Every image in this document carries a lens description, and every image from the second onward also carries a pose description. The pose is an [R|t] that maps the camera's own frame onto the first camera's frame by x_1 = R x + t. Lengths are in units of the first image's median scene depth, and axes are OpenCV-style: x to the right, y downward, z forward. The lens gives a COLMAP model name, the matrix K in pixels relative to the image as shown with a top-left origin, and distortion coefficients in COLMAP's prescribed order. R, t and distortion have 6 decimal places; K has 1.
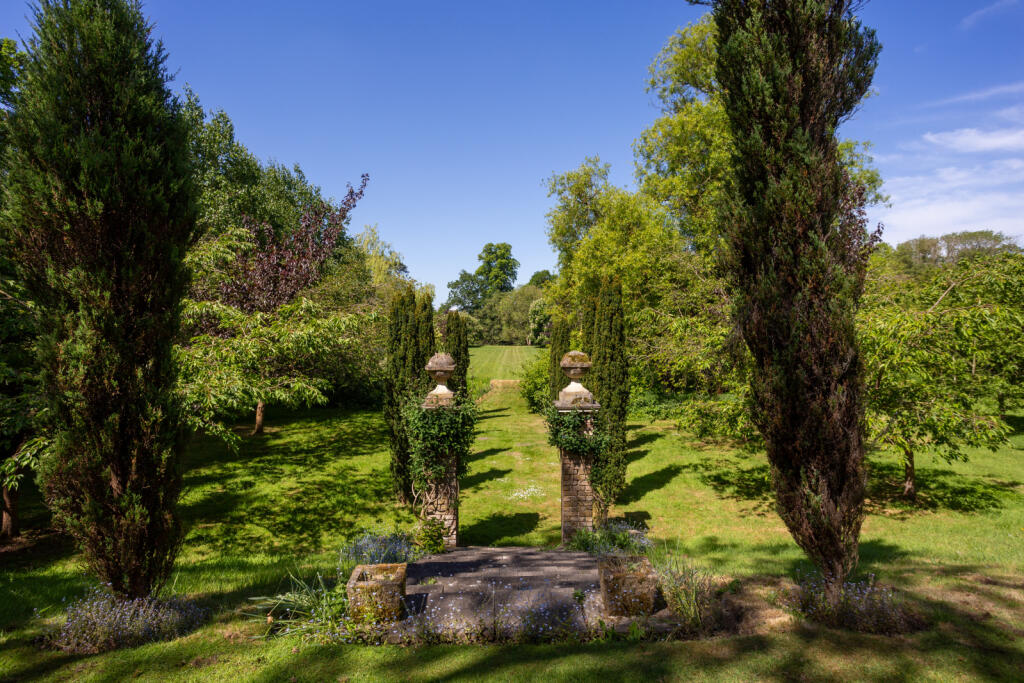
lens RADIAL K [[591.5, 0, 511.8], [0, 591.5, 343.6], [0, 0, 1]] dist [-0.000796, -0.000009]
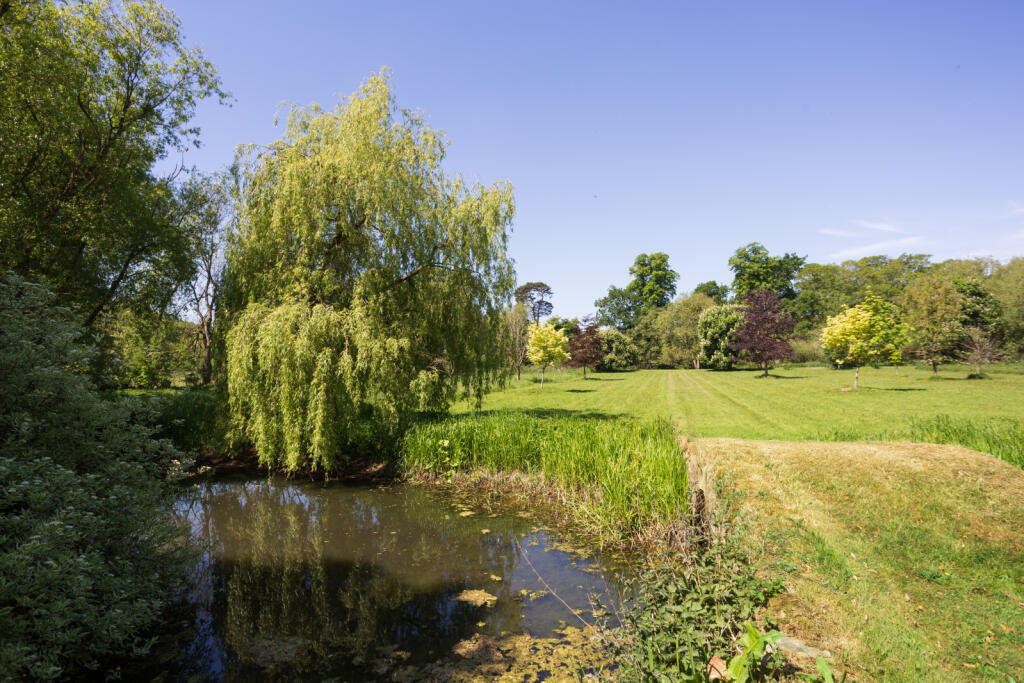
lens RADIAL K [[556.1, 0, 509.4], [0, 556.1, 341.9], [0, 0, 1]] dist [-0.000223, 0.000024]
pose [[0.962383, -0.027923, -0.270258, -0.008787], [0.011400, 0.997979, -0.062515, 0.008407], [0.271457, 0.057083, 0.960756, 0.174793]]
